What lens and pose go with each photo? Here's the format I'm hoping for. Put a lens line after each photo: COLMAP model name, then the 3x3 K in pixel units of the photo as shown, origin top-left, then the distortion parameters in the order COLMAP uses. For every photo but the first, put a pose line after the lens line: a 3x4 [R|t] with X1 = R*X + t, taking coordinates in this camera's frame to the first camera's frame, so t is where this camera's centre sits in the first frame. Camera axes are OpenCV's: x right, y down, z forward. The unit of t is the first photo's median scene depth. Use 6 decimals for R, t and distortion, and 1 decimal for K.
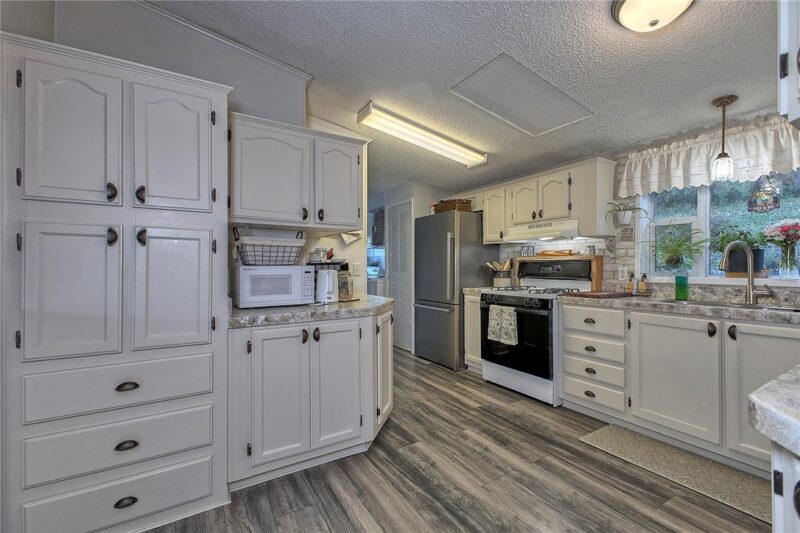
lens RADIAL K [[346.8, 0, 396.7], [0, 346.8, 264.7], [0, 0, 1]] dist [0.000507, -0.000075]
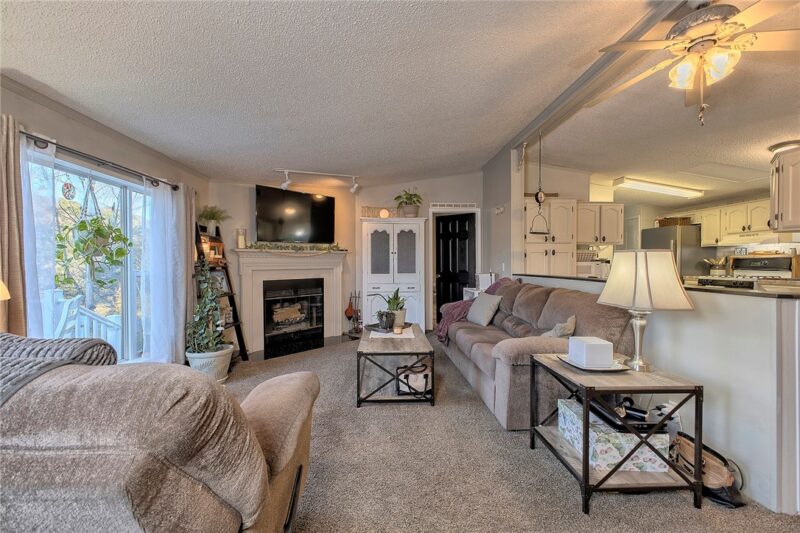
lens RADIAL K [[343.5, 0, 391.1], [0, 343.5, 265.1], [0, 0, 1]] dist [0.001173, -0.000583]
pose [[0.876579, 0.002893, -0.481249, -0.279826], [0.003672, 0.999913, 0.012700, -0.005870], [0.481243, -0.012900, 0.876492, -1.265644]]
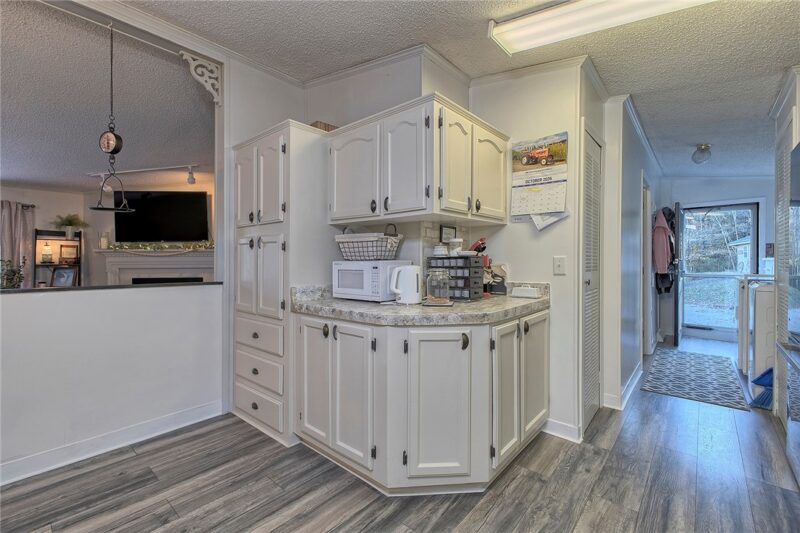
lens RADIAL K [[342.8, 0, 399.4], [0, 342.8, 258.1], [0, 0, 1]] dist [0.001343, -0.000185]
pose [[0.302973, -0.002031, -0.952997, 0.502864], [0.008649, 0.999962, 0.000619, -0.003319], [0.952960, -0.008430, 0.302979, 0.603264]]
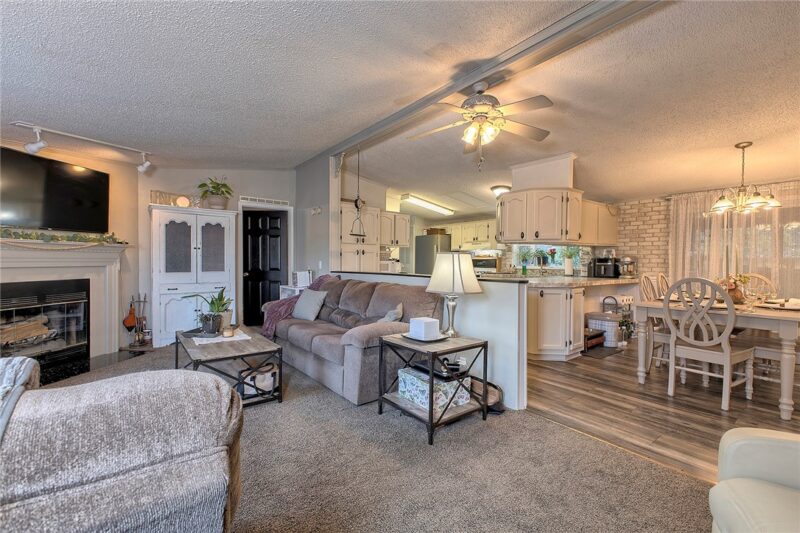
lens RADIAL K [[346.8, 0, 396.7], [0, 346.8, 264.7], [0, 0, 1]] dist [0.000507, -0.000075]
pose [[0.992704, 0.008659, 0.120268, -0.433992], [-0.010445, 0.999844, 0.014222, -0.003727], [-0.120126, -0.015374, 0.992640, -1.371165]]
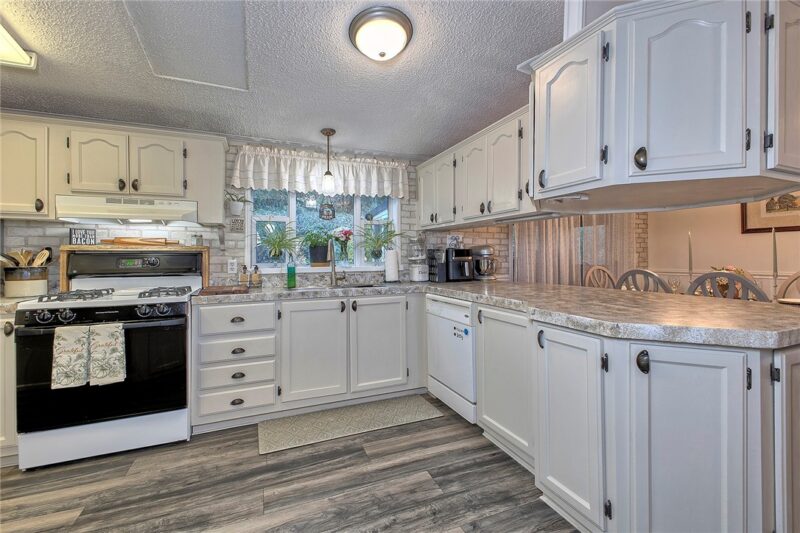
lens RADIAL K [[342.8, 0, 399.4], [0, 342.8, 258.1], [0, 0, 1]] dist [0.001343, -0.000185]
pose [[0.141164, -0.000194, 0.989986, -0.229888], [0.001515, 0.999999, -0.000020, 0.004075], [-0.989985, 0.001503, 0.141164, 0.418903]]
